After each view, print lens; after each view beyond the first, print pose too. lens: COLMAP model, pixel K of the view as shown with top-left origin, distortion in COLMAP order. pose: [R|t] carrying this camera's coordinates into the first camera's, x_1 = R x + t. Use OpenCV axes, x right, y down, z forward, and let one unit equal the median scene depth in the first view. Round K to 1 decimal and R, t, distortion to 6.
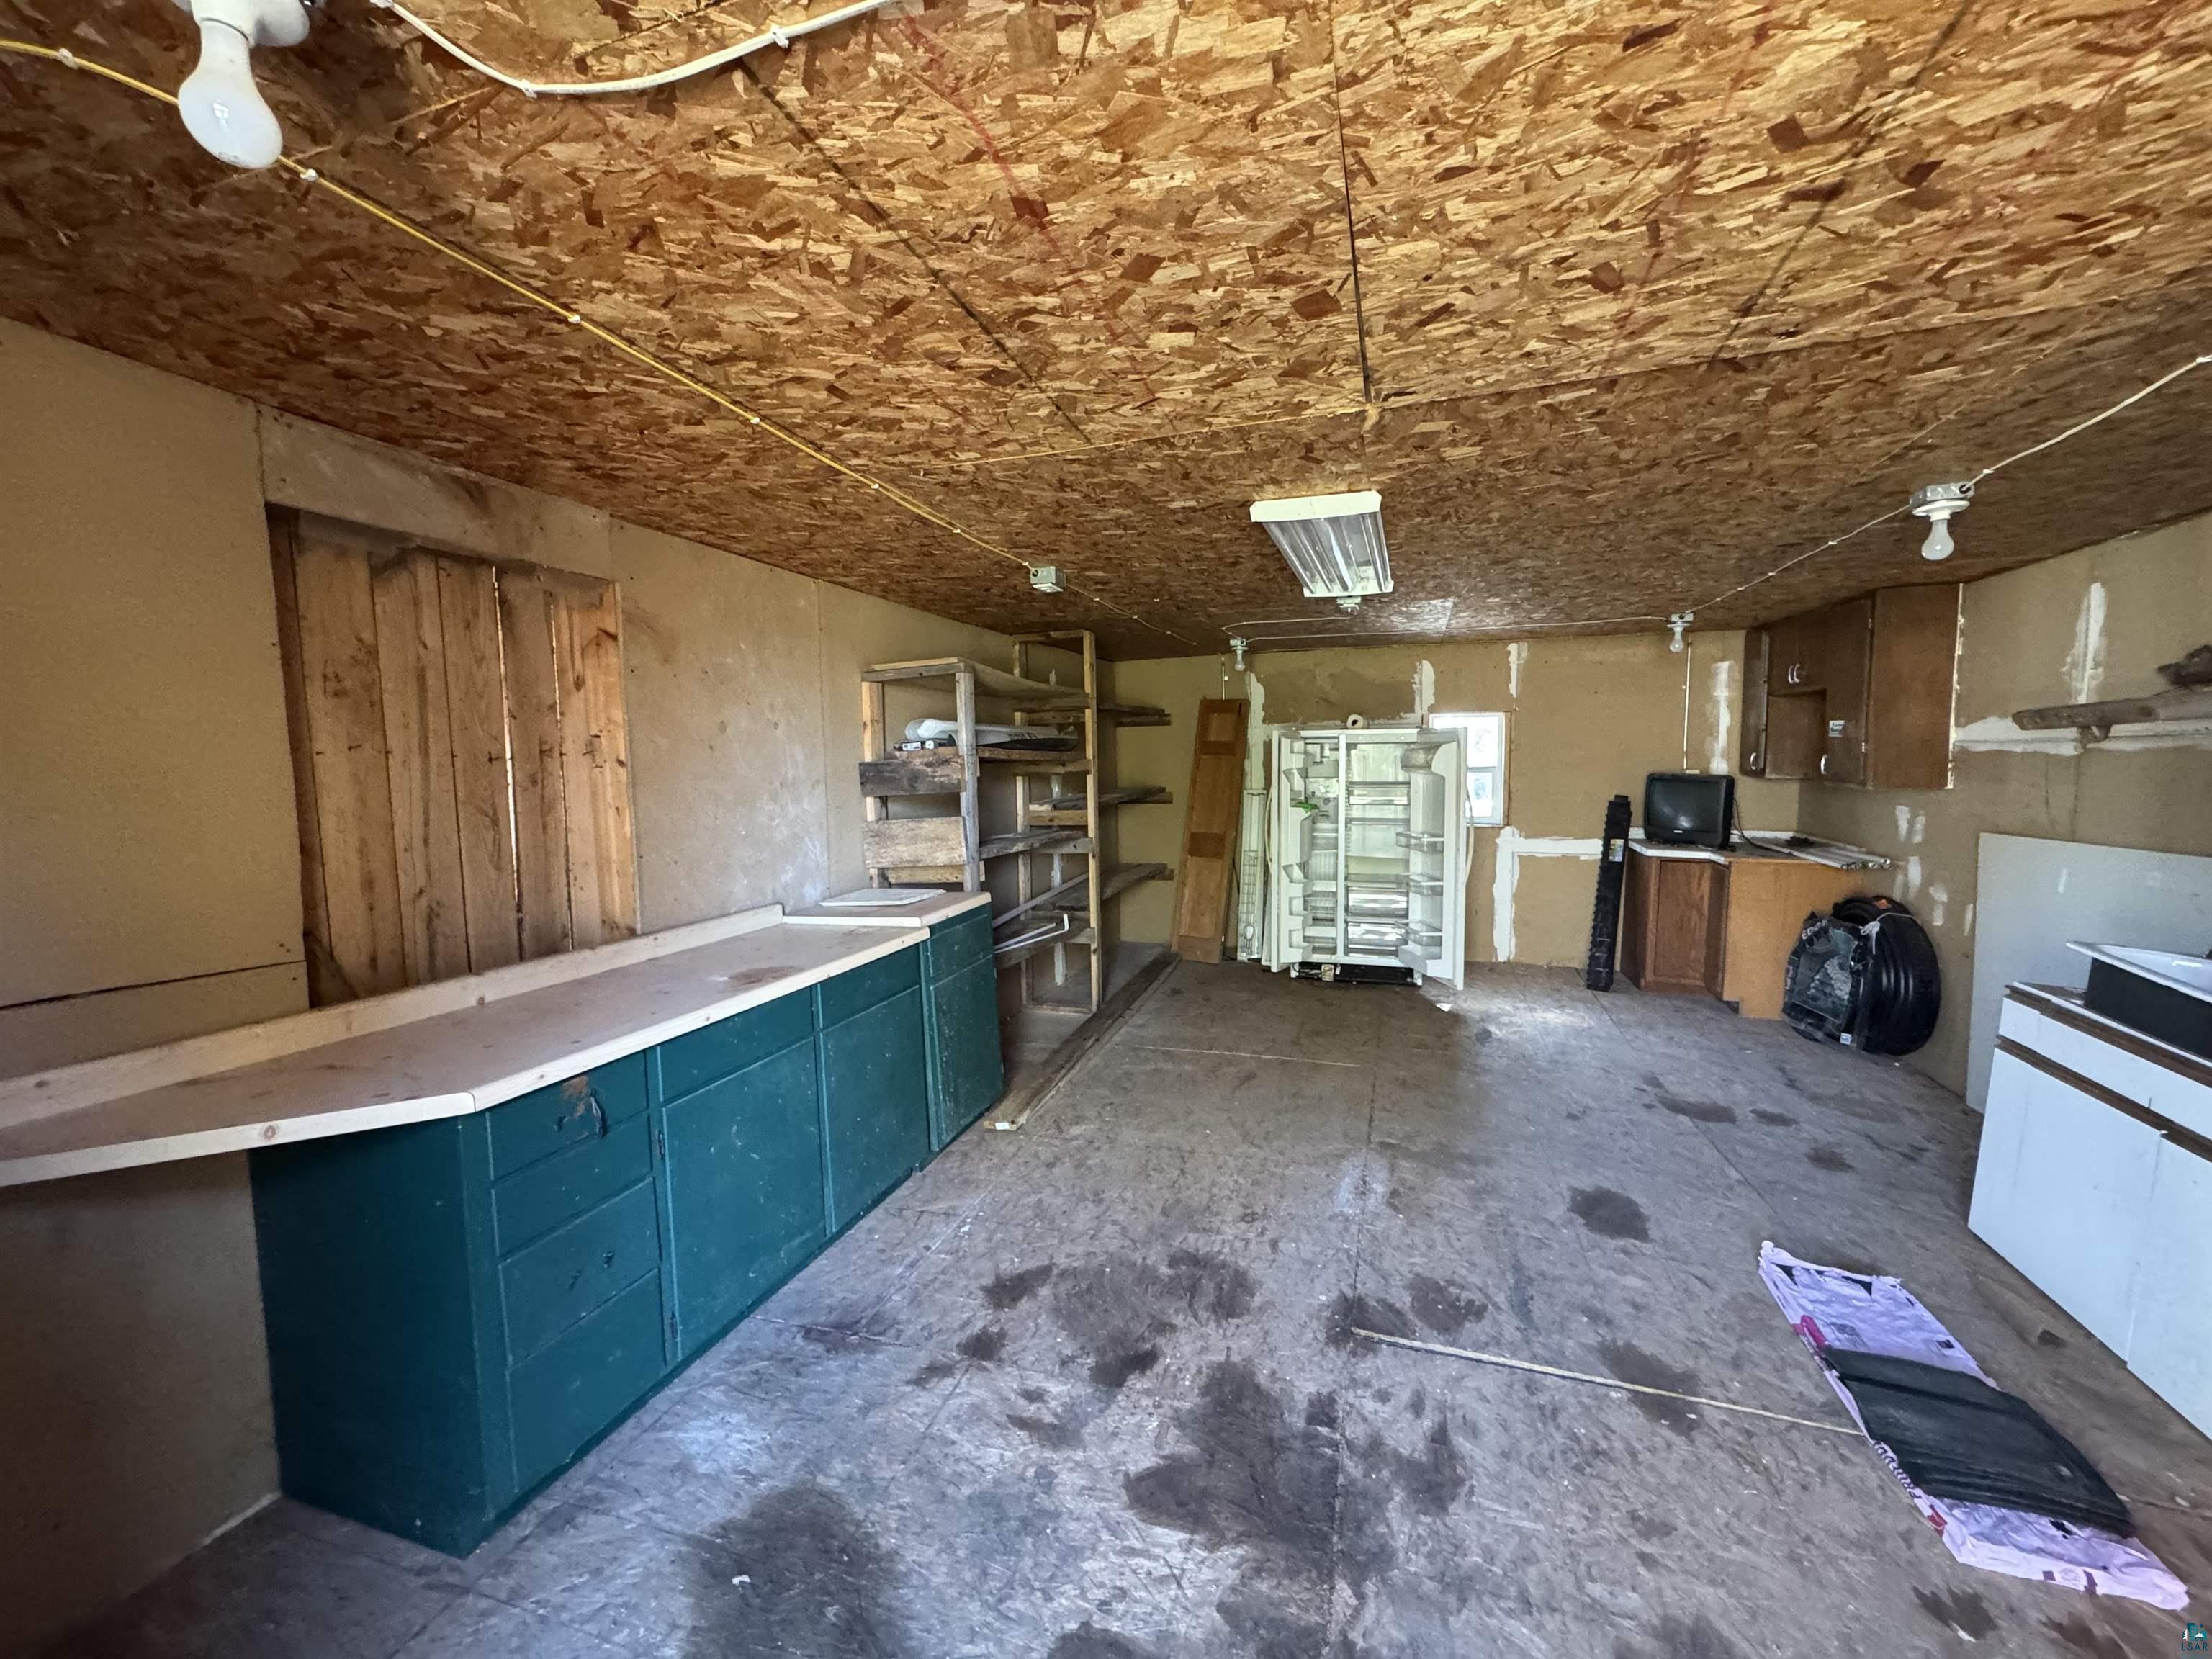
lens RADIAL K [[879.3, 0, 1103.6], [0, 879.3, 825.8], [0, 0, 1]] dist [-0.002081, 0.000358]
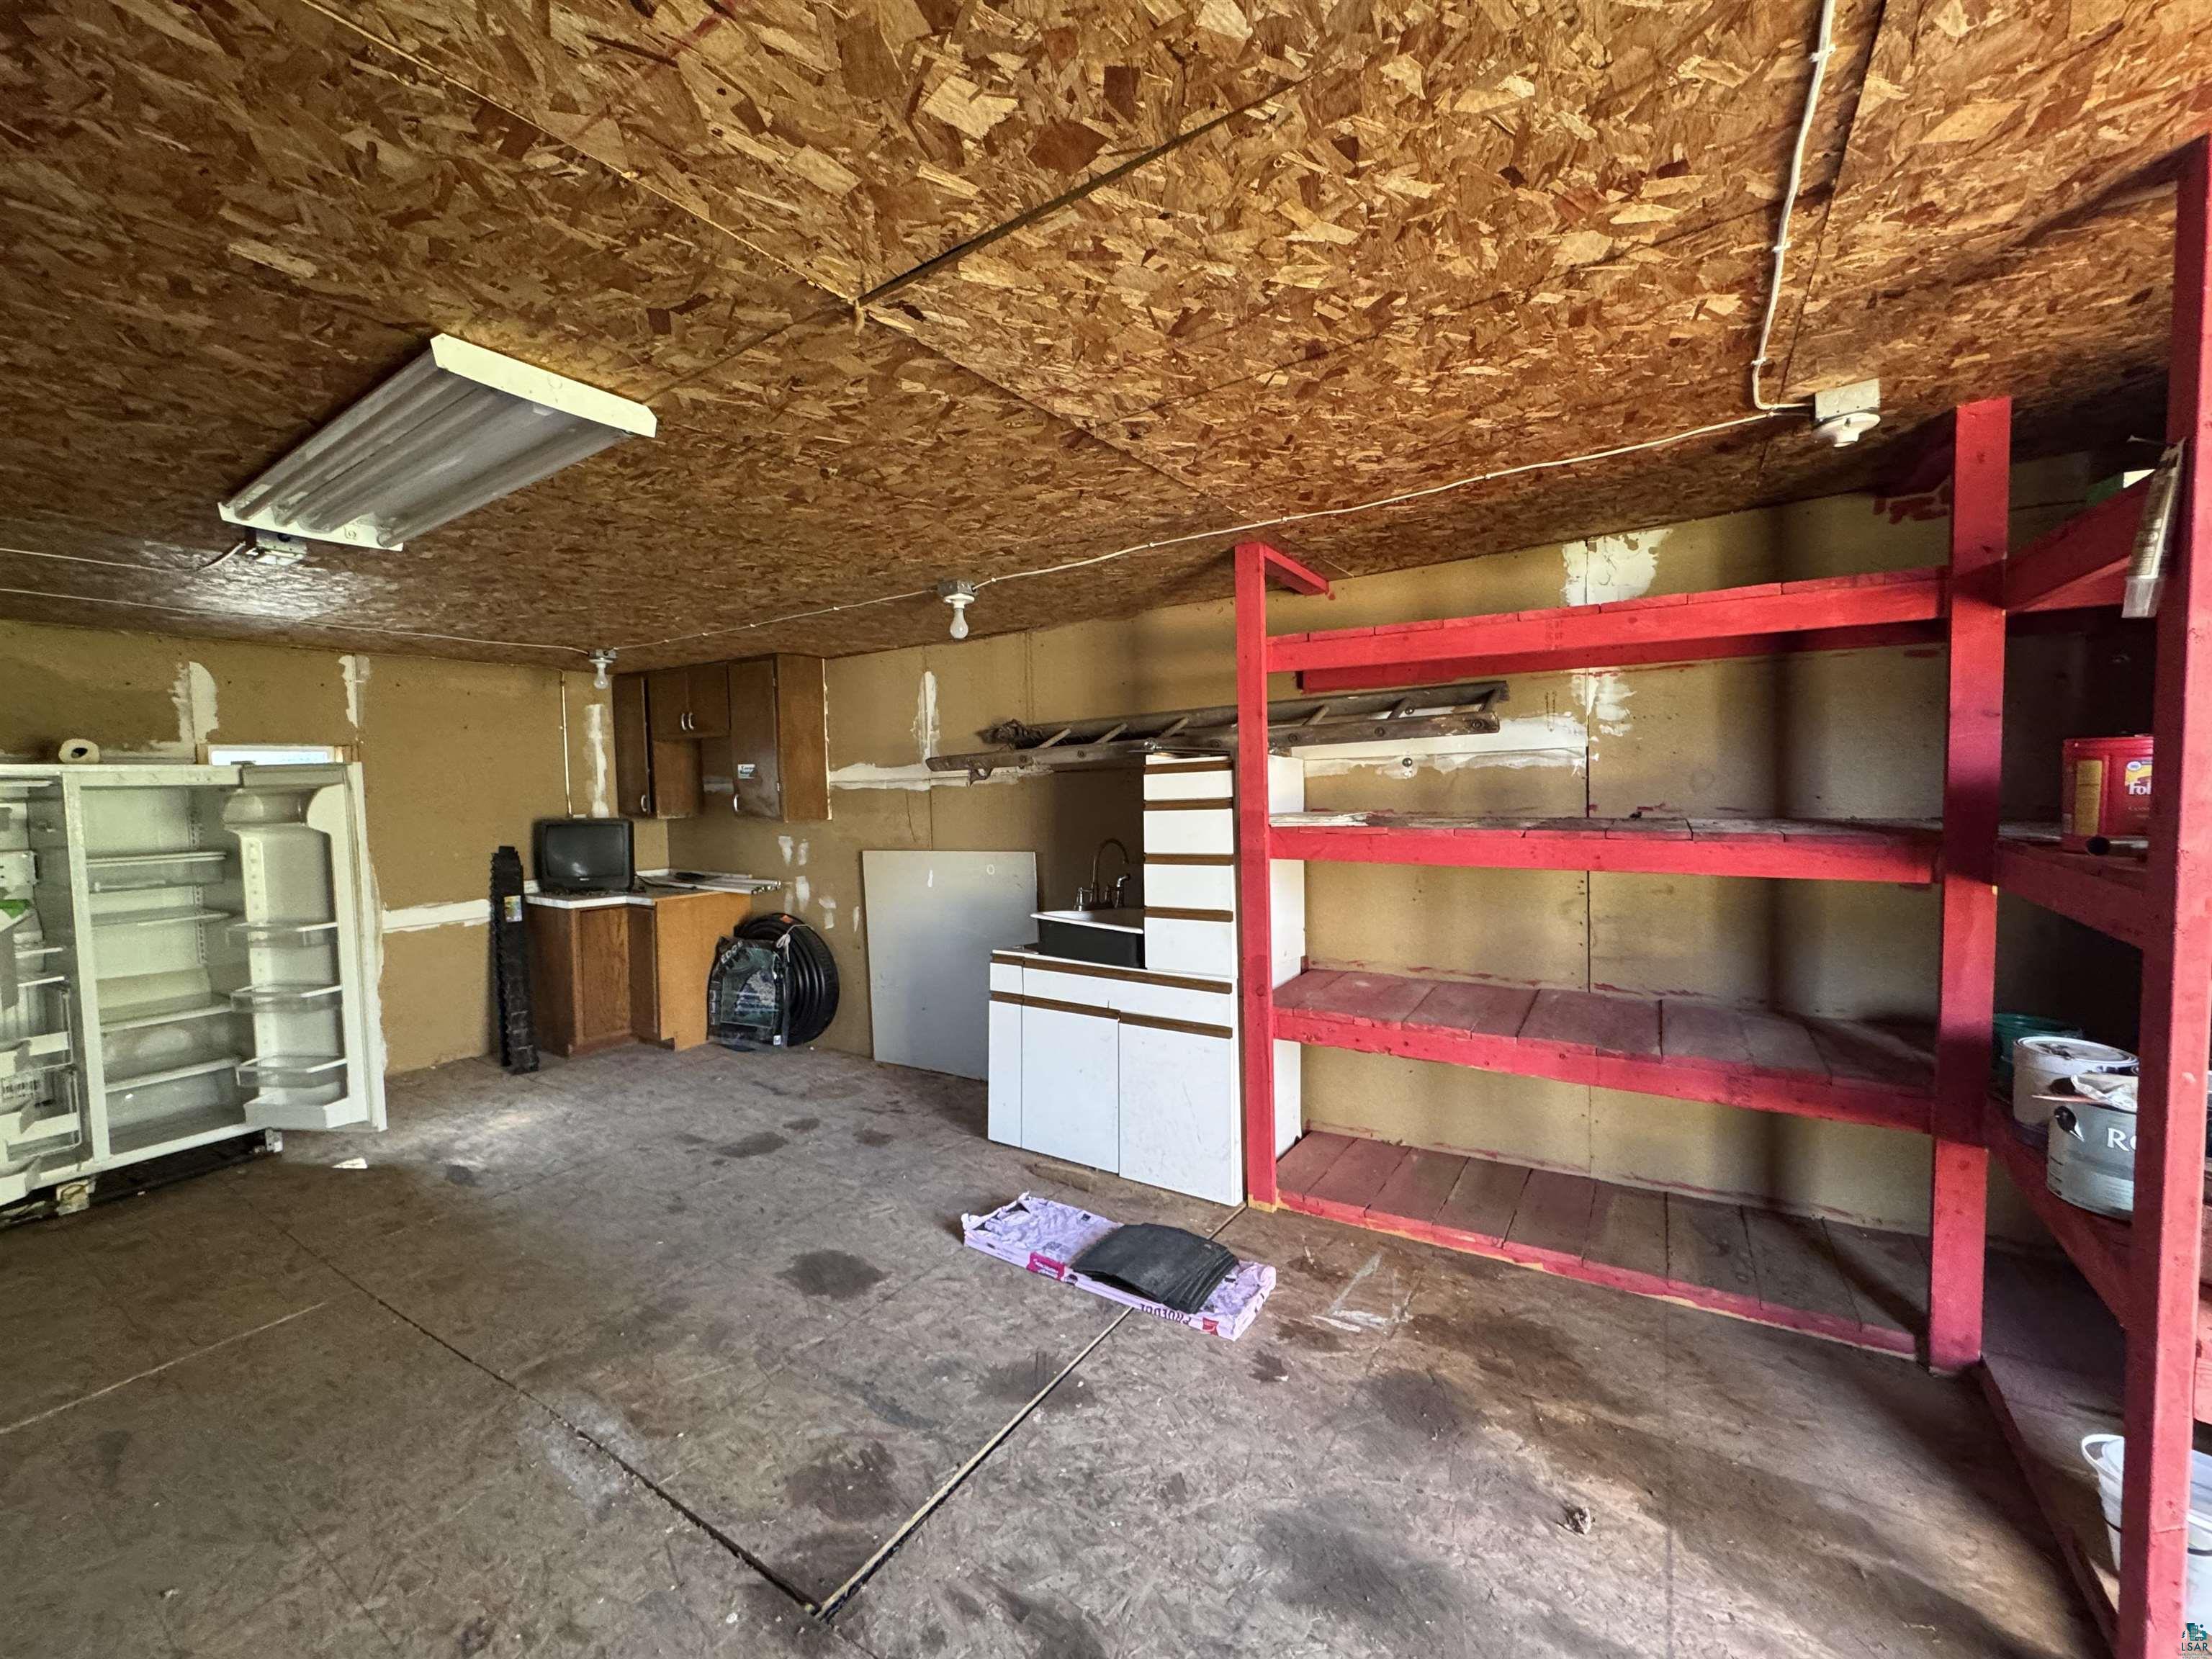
lens RADIAL K [[879.3, 0, 1103.6], [0, 879.3, 825.8], [0, 0, 1]] dist [-0.002081, 0.000358]
pose [[0.241097, -0.045127, 0.969451, -0.168480], [0.100764, 0.994684, 0.021242, -0.019644], [-0.965256, 0.092564, 0.244362, 0.304300]]
